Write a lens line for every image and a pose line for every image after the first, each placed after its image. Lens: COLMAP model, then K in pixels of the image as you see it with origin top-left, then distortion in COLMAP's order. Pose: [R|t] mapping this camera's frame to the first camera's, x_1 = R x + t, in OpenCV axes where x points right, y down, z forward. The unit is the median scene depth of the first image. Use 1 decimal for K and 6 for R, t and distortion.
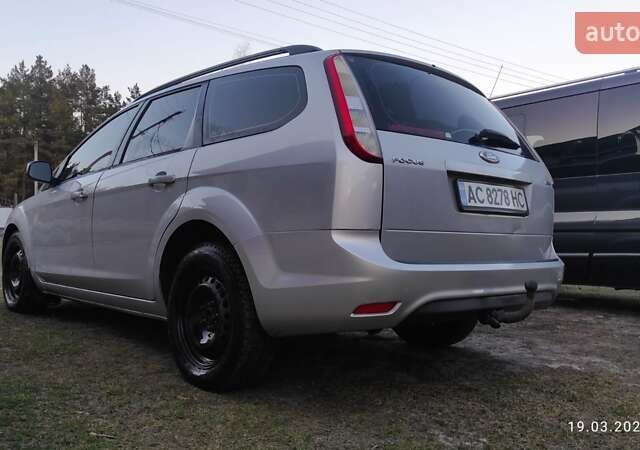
lens RADIAL K [[578.9, 0, 323.5], [0, 578.9, 226.0], [0, 0, 1]] dist [0.096946, -0.115553]
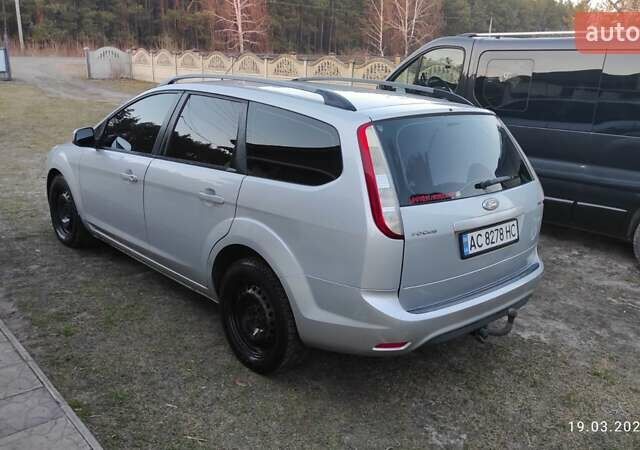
lens RADIAL K [[578.9, 0, 323.5], [0, 578.9, 226.0], [0, 0, 1]] dist [0.096946, -0.115553]
pose [[0.999660, 0.022437, 0.013247, -0.078382], [-0.025279, 0.958399, 0.284309, -0.431775], [-0.006317, -0.284547, 0.958641, -0.167493]]
